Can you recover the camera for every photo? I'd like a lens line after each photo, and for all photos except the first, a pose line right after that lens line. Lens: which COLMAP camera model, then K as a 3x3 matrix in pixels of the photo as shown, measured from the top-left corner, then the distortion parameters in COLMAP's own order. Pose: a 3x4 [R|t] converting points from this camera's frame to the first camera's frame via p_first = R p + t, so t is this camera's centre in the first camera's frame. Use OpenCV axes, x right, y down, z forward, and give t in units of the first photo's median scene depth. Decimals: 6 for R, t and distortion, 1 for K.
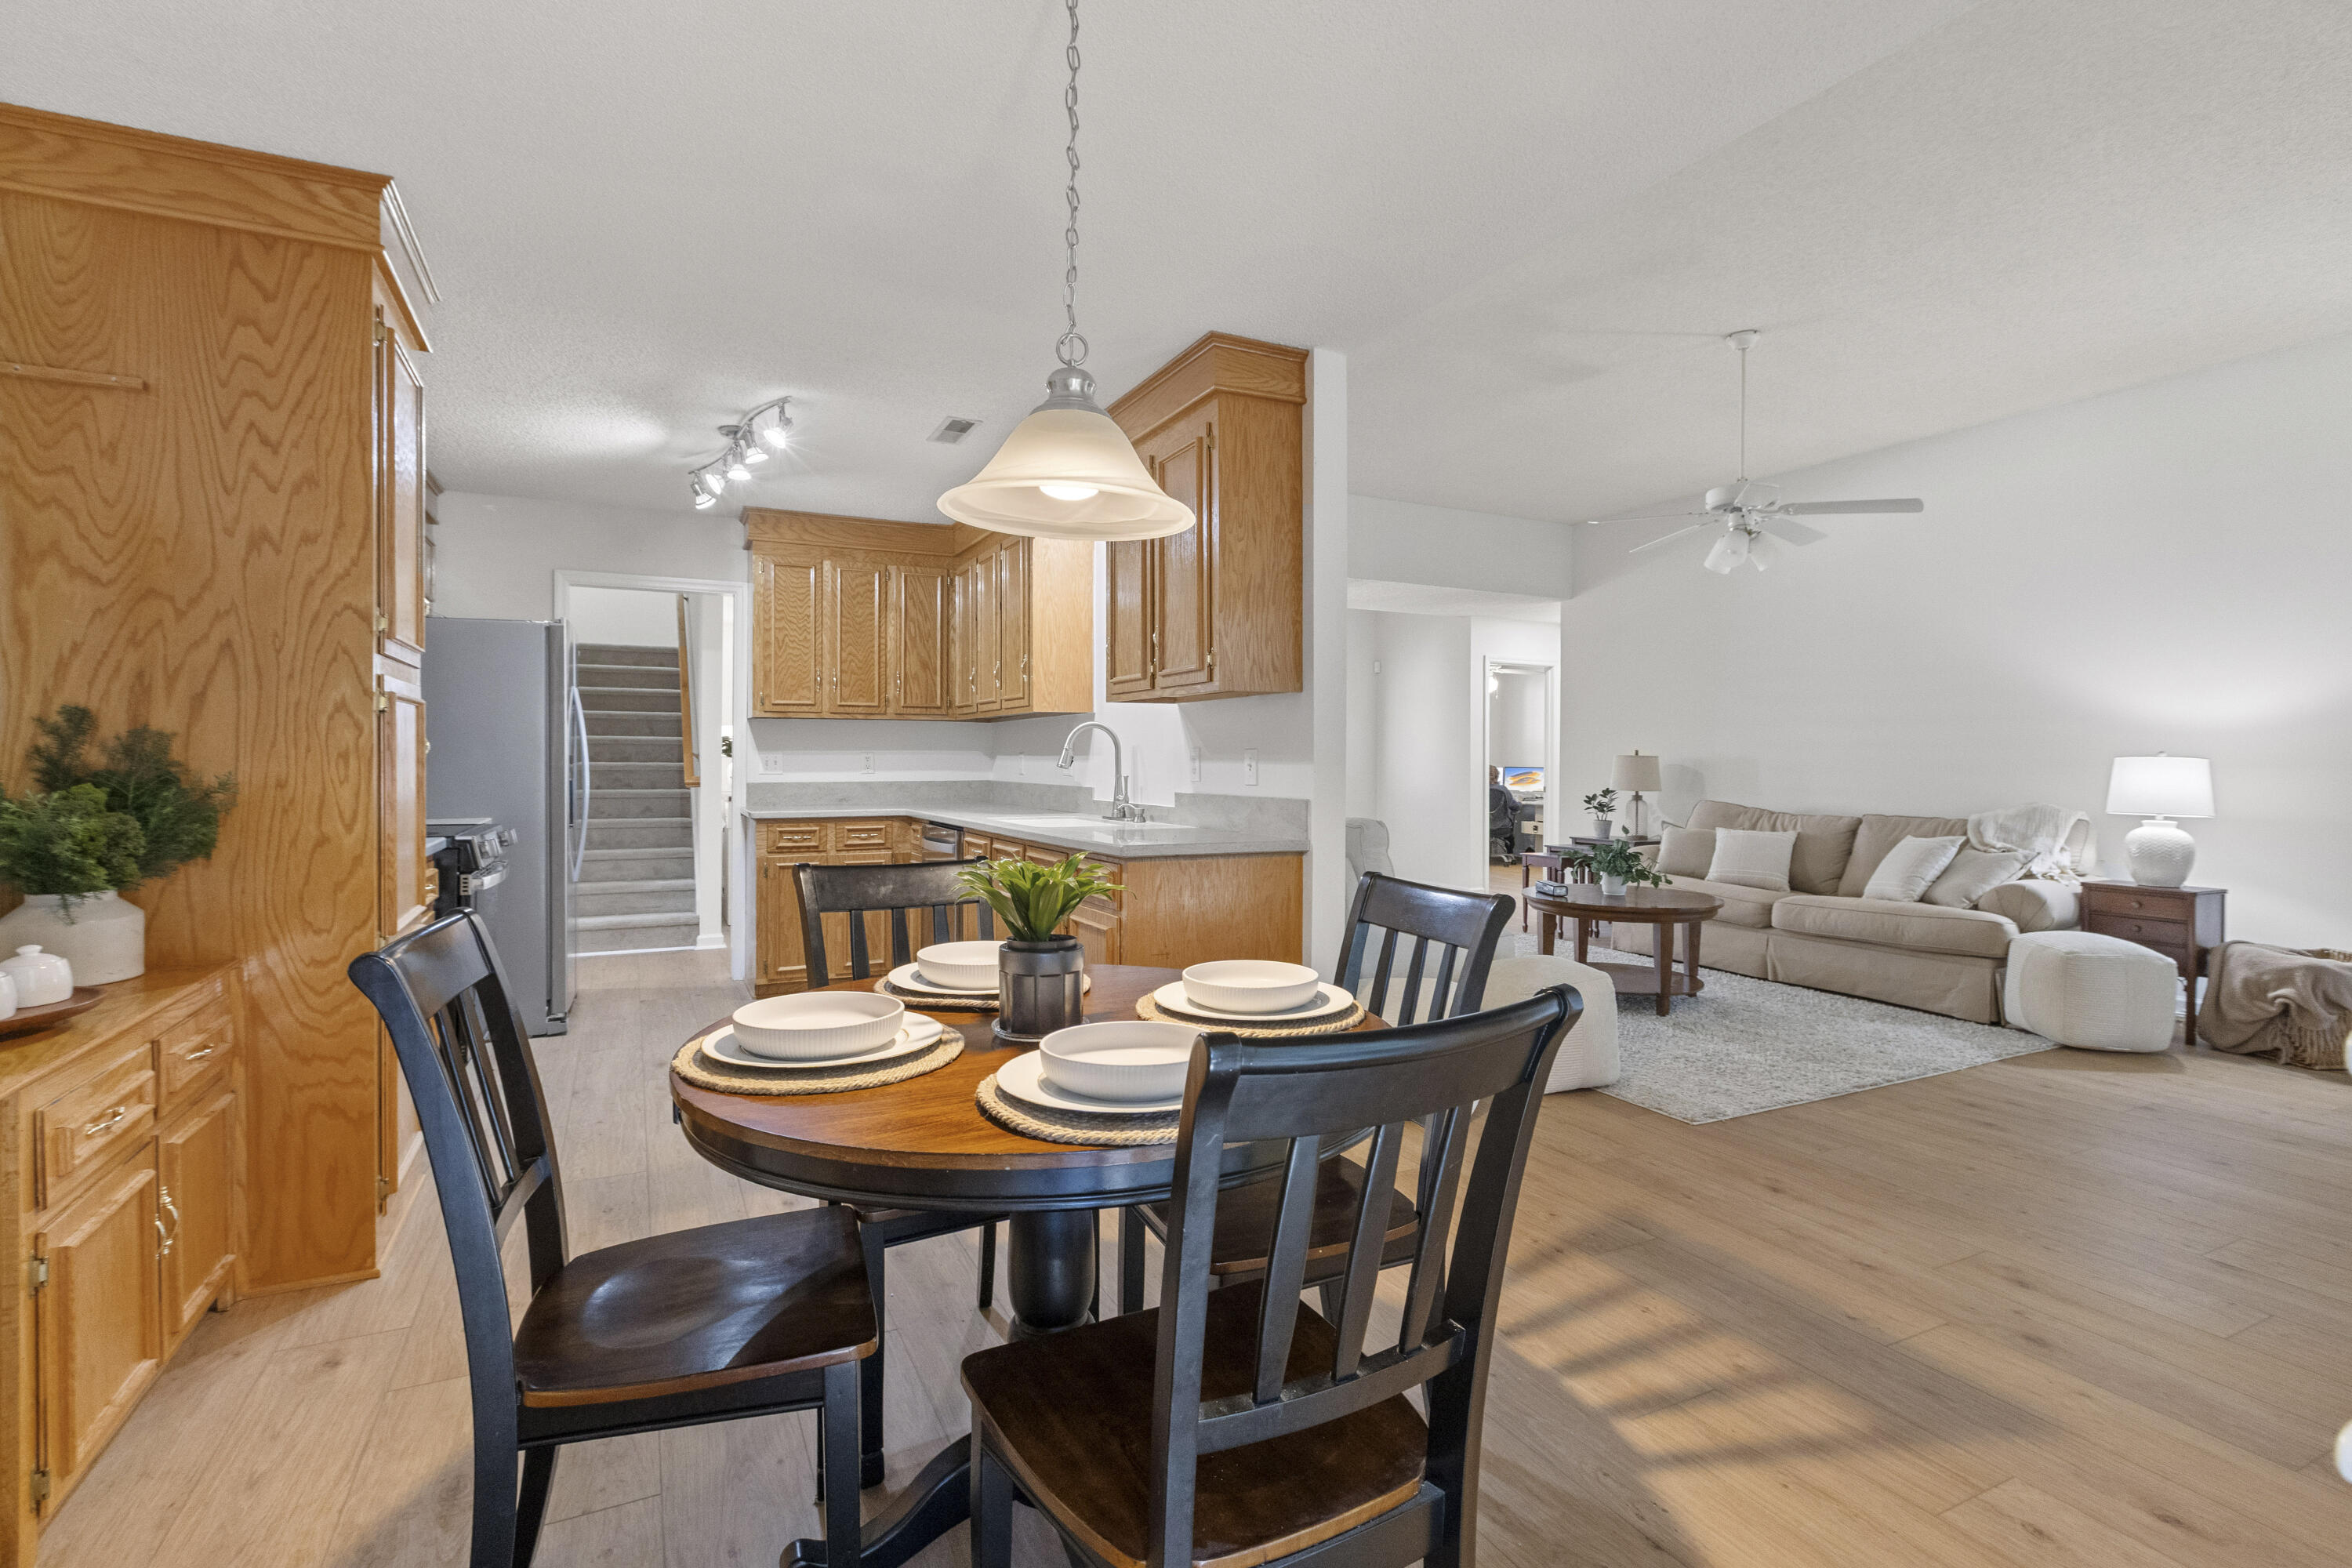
lens RADIAL K [[1037.1, 0, 1168.4], [0, 1037.1, 761.4], [0, 0, 1]] dist [-0.035464, 0.000027]
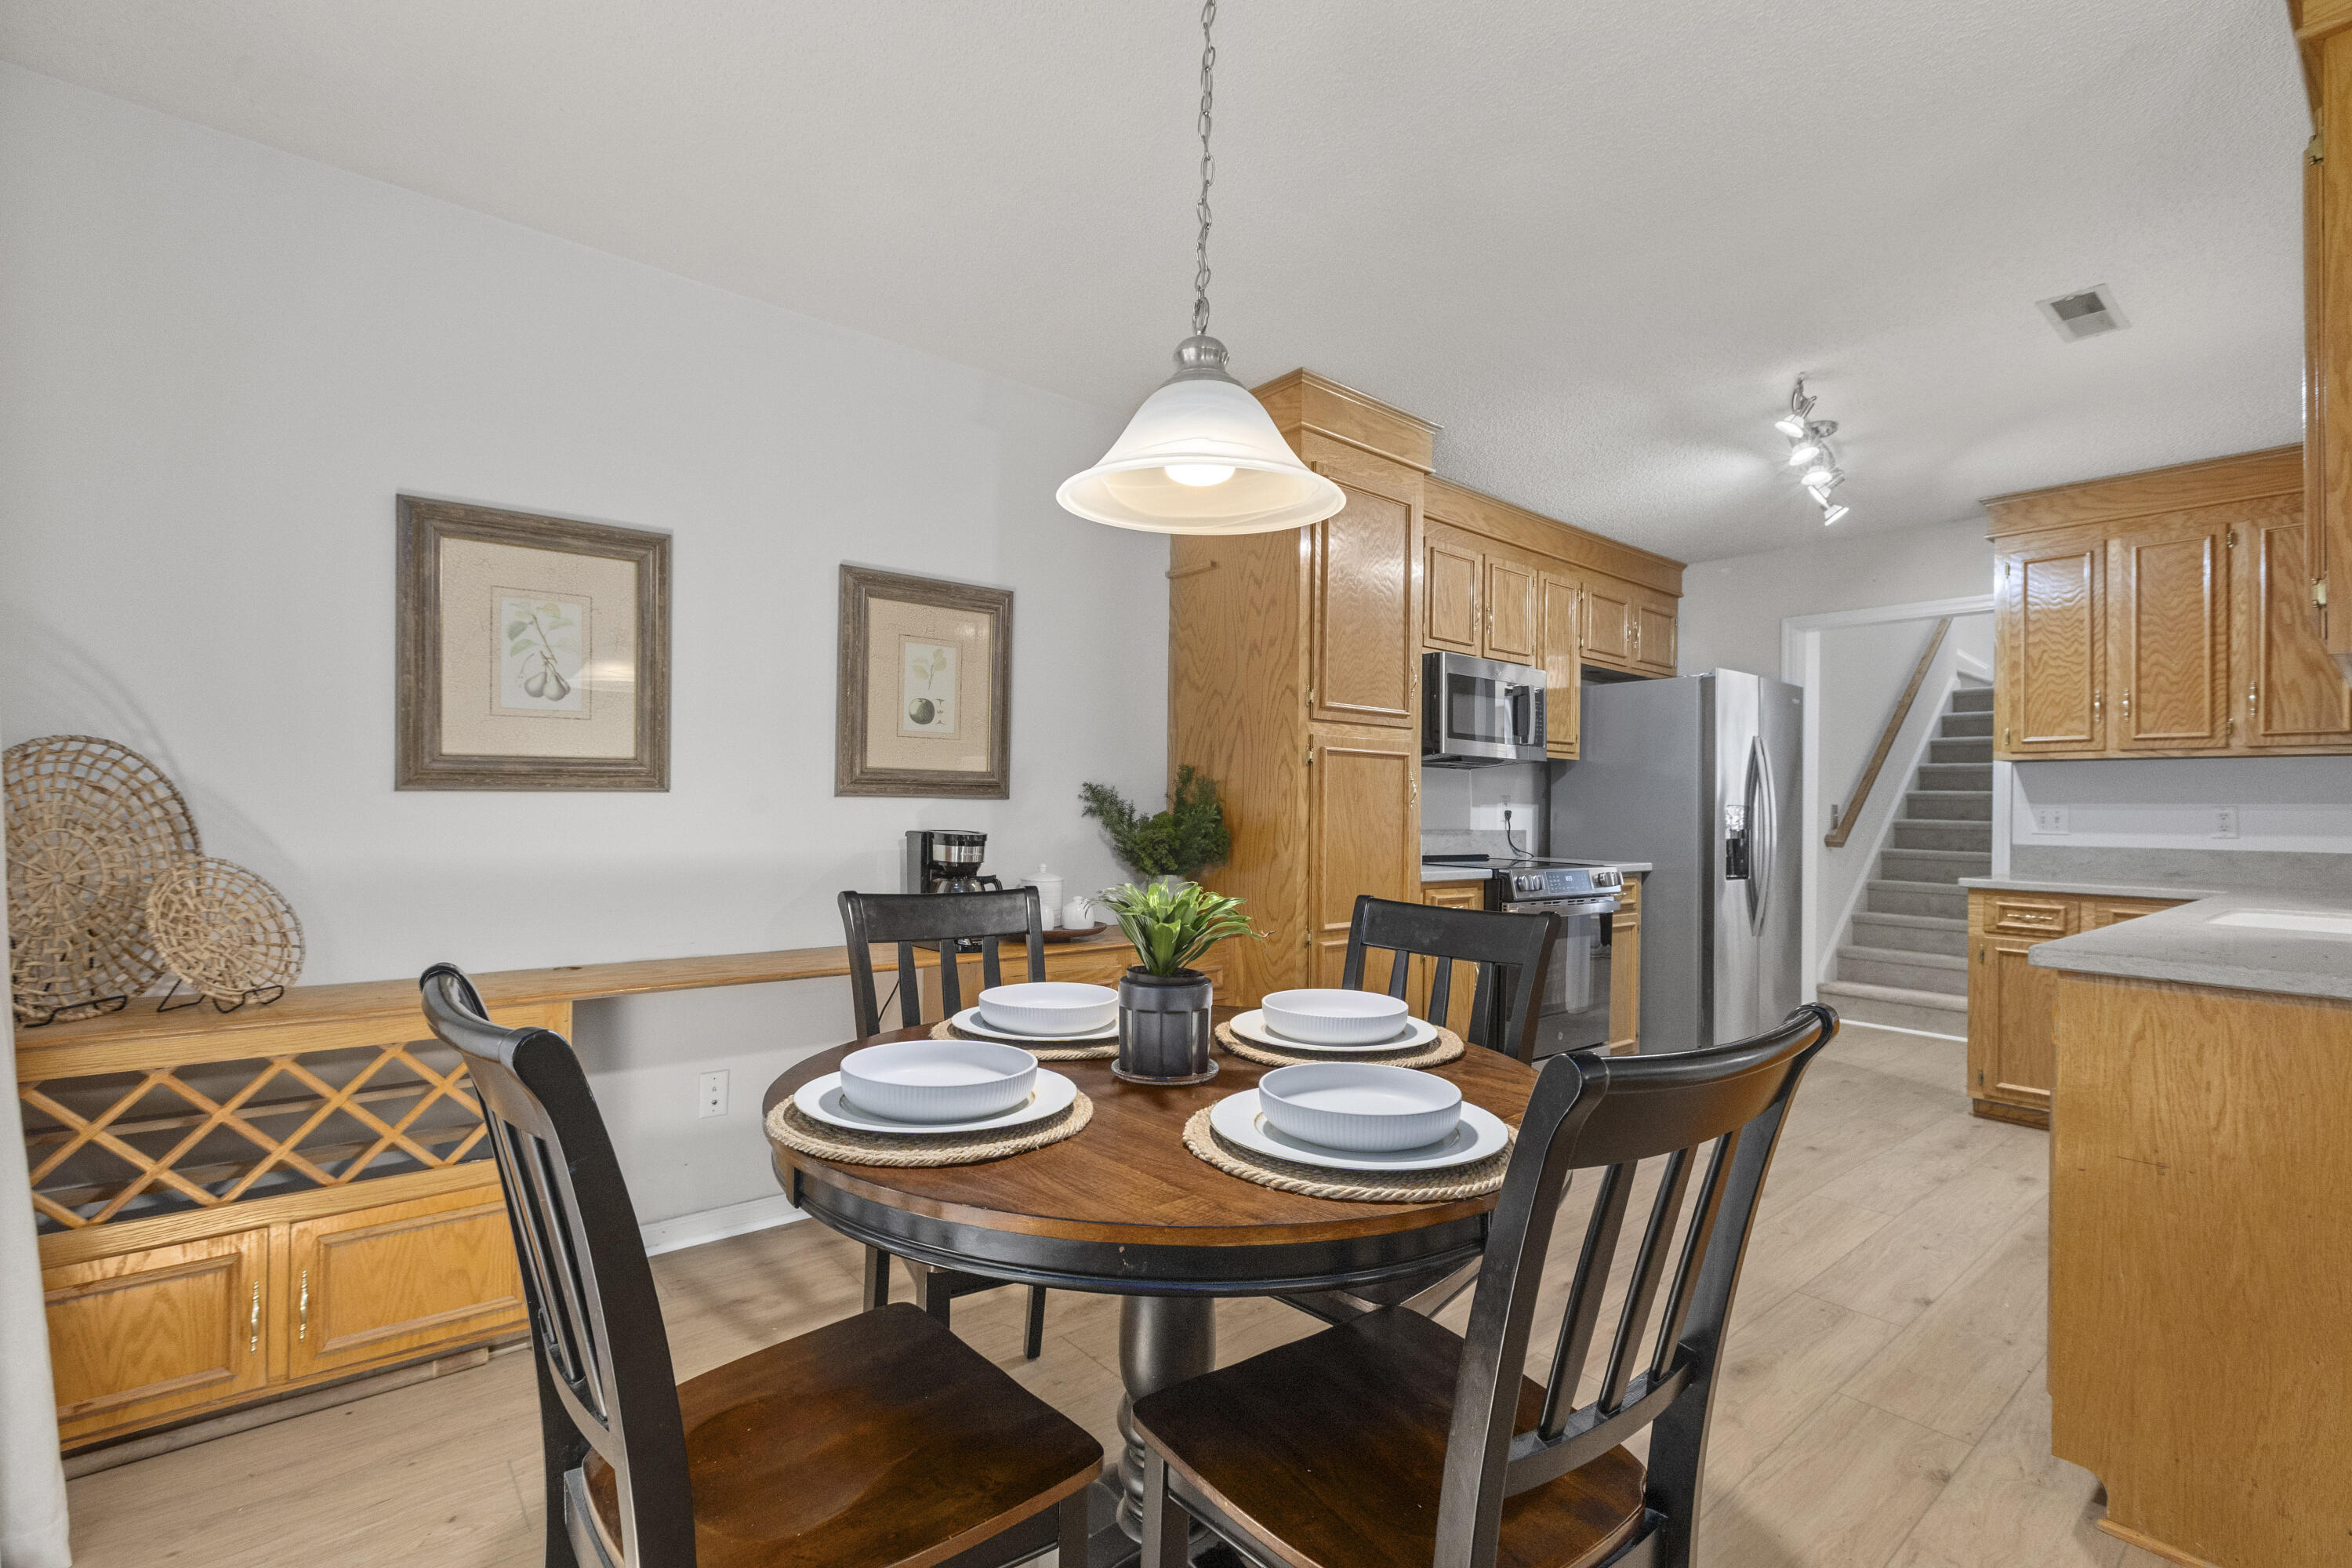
lens RADIAL K [[1016.9, 0, 1181.6], [0, 1016.9, 797.0], [0, 0, 1]] dist [-0.016727, 0.000058]
pose [[0.233923, -0.004474, -0.972245, 0.271952], [-0.020357, 0.999748, -0.009498, 0.007064], [0.972042, 0.022014, 0.233773, 0.286502]]
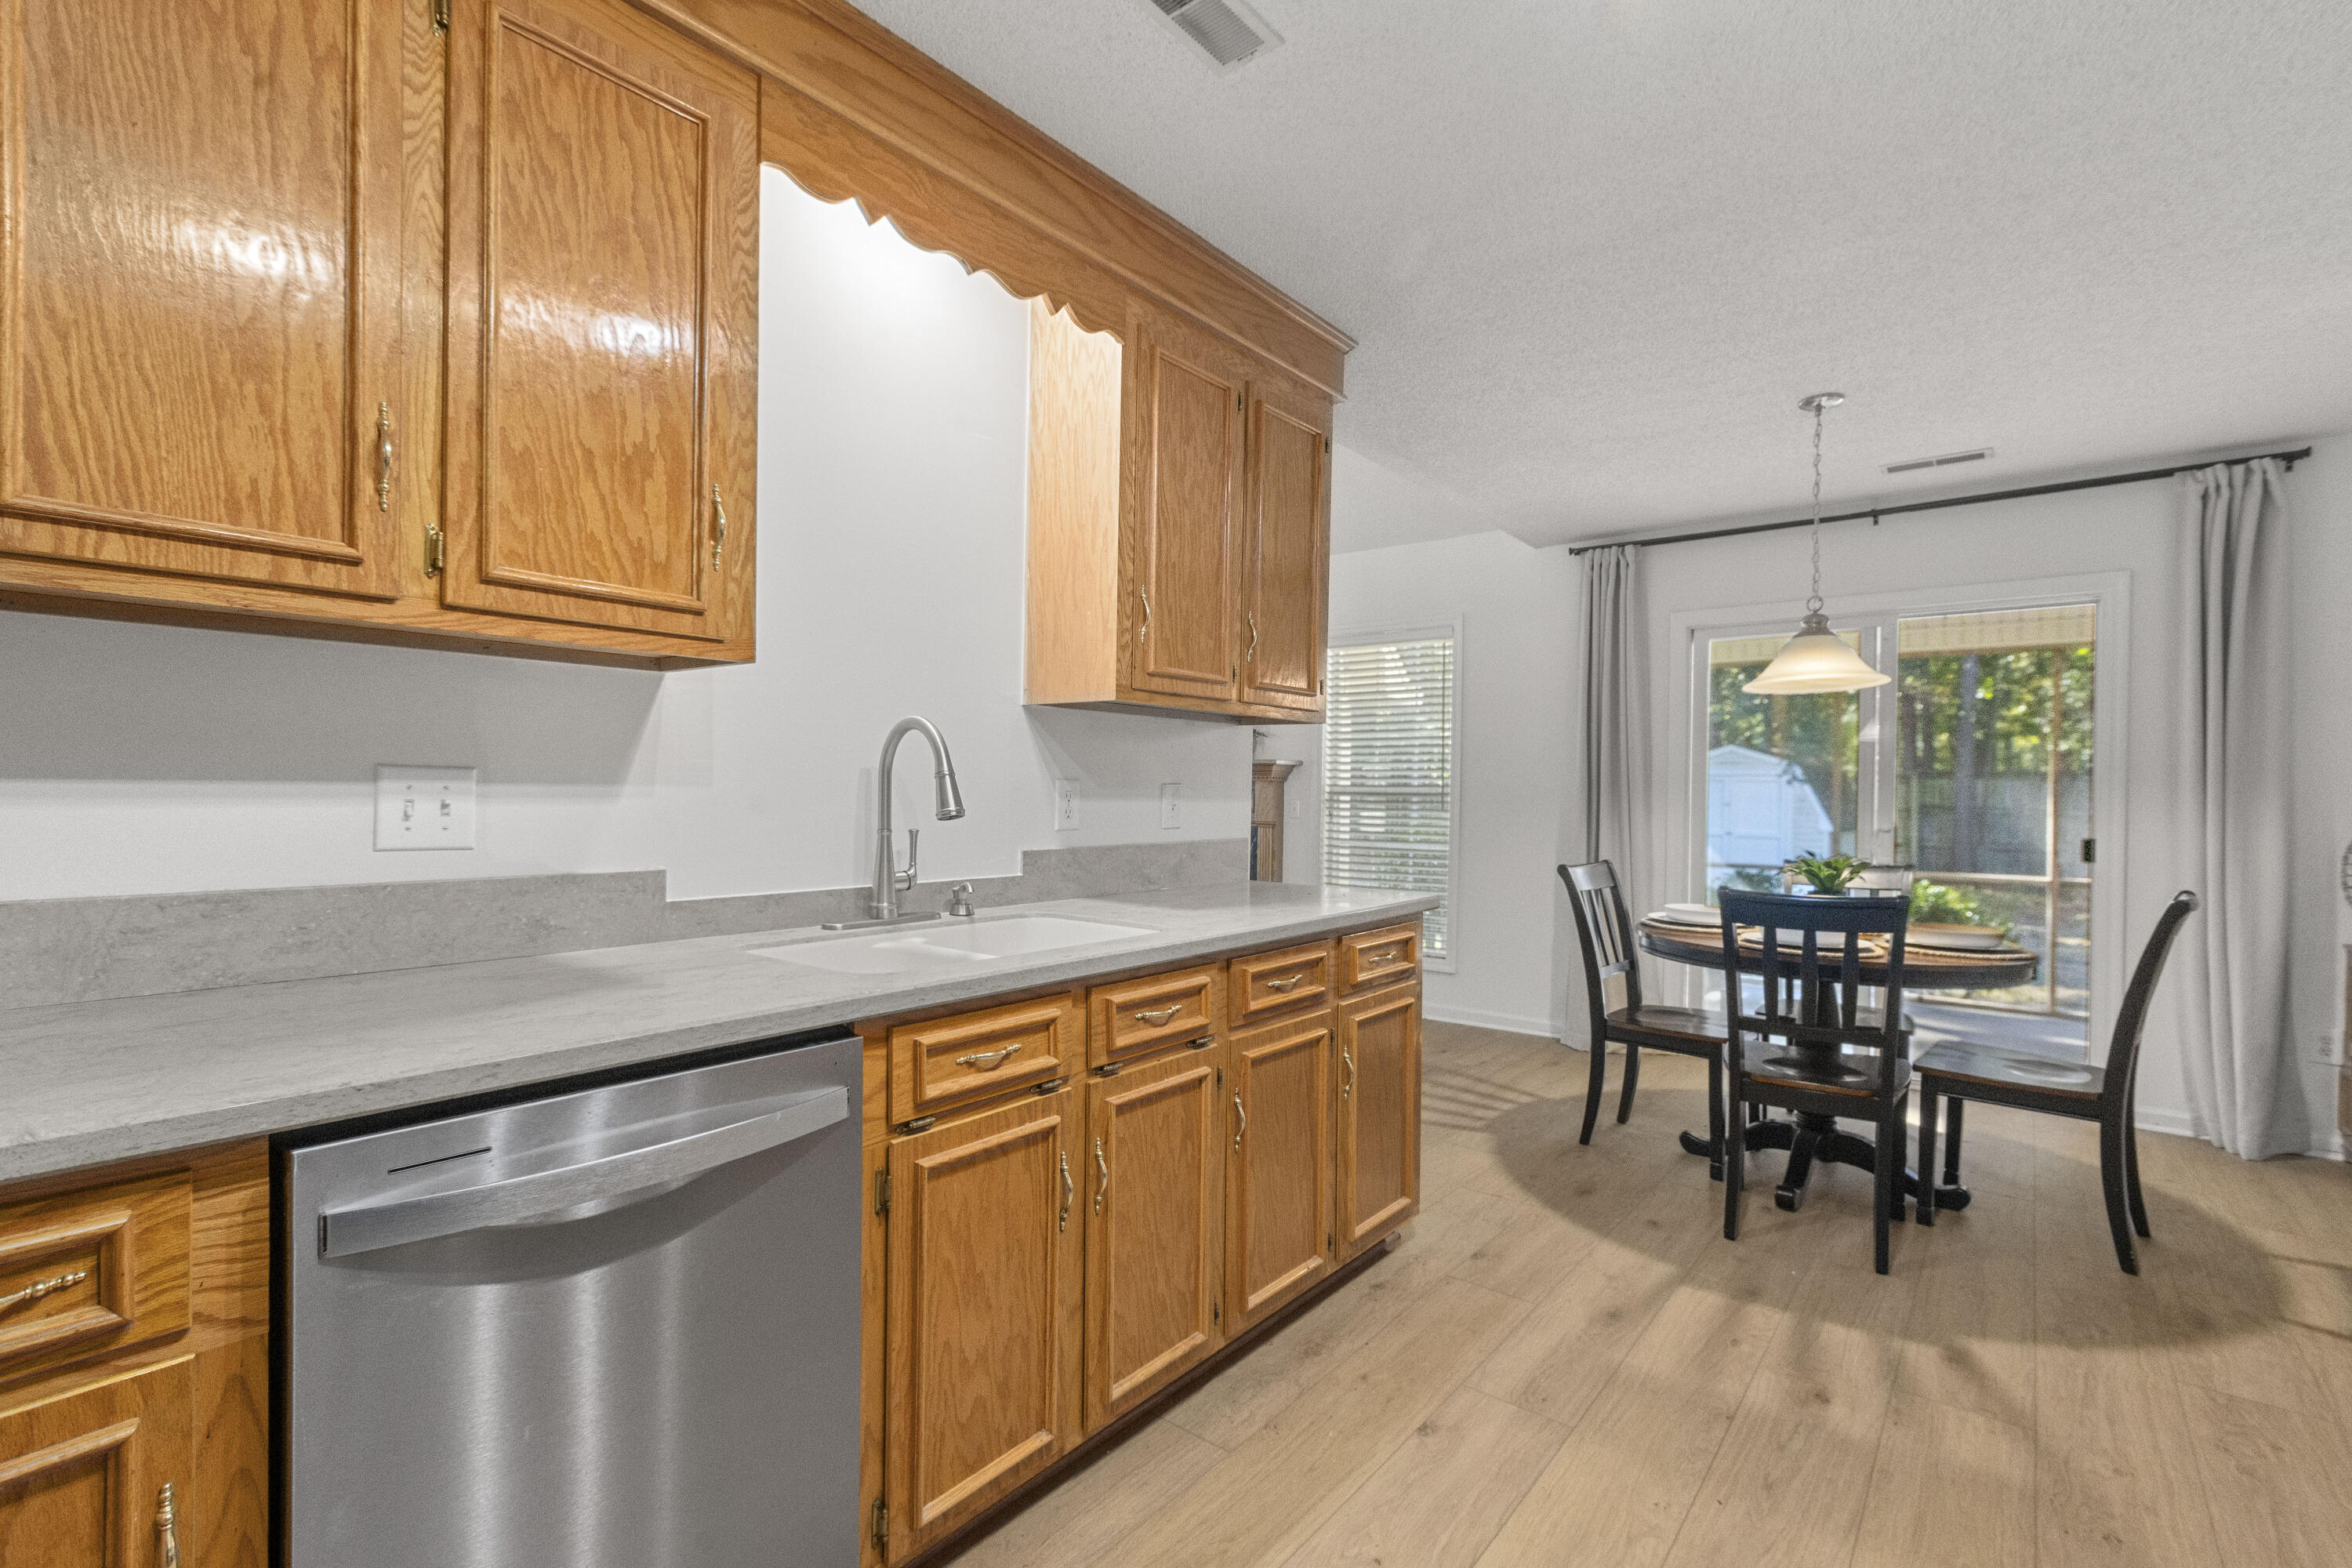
lens RADIAL K [[1051.1, 0, 1168.6], [0, 1051.1, 784.6], [0, 0, 1]] dist [-0.002378, 0.000096]
pose [[-0.418888, -0.005702, 0.908020, -0.547396], [-0.014746, 0.999891, -0.000524, -0.007859], [-0.907918, -0.013609, -0.418927, 1.126223]]
